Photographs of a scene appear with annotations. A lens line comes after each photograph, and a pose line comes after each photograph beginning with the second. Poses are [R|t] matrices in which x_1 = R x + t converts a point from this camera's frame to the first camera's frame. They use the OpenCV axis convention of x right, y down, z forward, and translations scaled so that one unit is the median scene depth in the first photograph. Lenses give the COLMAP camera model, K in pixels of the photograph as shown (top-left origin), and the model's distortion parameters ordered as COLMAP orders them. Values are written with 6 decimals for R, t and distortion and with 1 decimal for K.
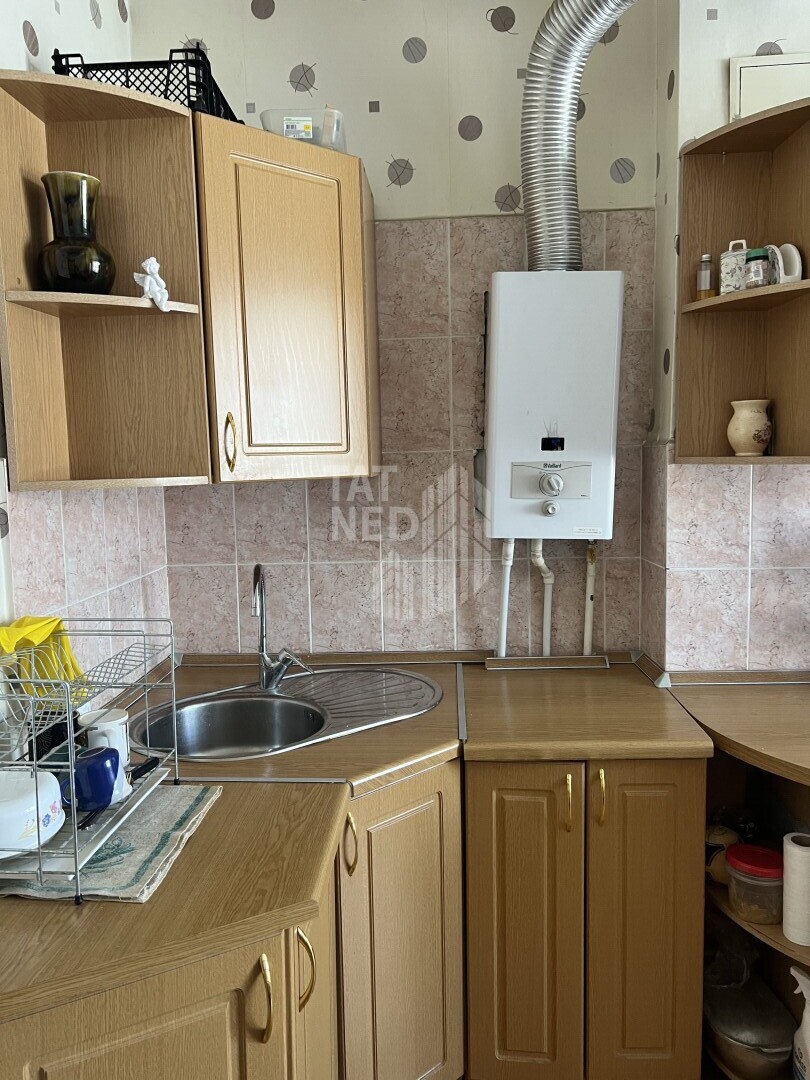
lens RADIAL K [[802.8, 0, 405.4], [0, 802.8, 538.2], [0, 0, 1]] dist [0.066292, -0.079281]
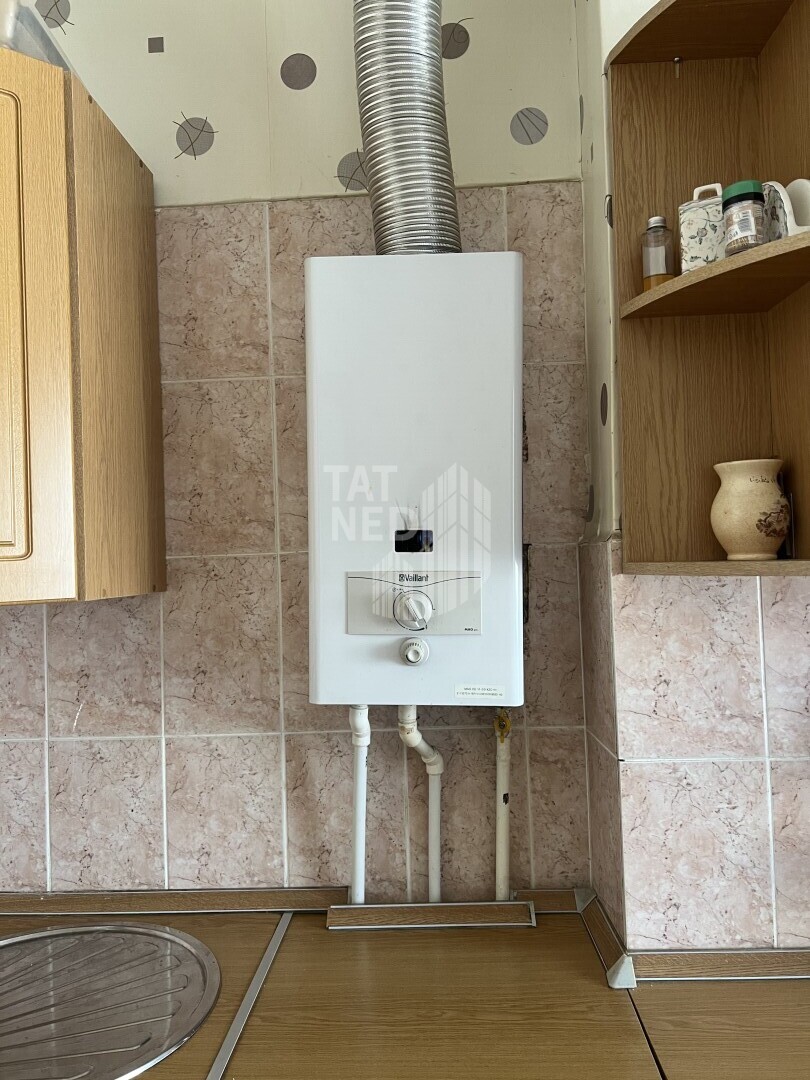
lens RADIAL K [[802.8, 0, 404.7], [0, 802.8, 540.5], [0, 0, 1]] dist [0.066292, -0.079281]
pose [[0.999939, -0.008800, -0.006689, 0.169428], [0.007852, 0.991431, -0.130398, -0.039170], [0.007779, 0.130338, 0.991439, 0.397948]]
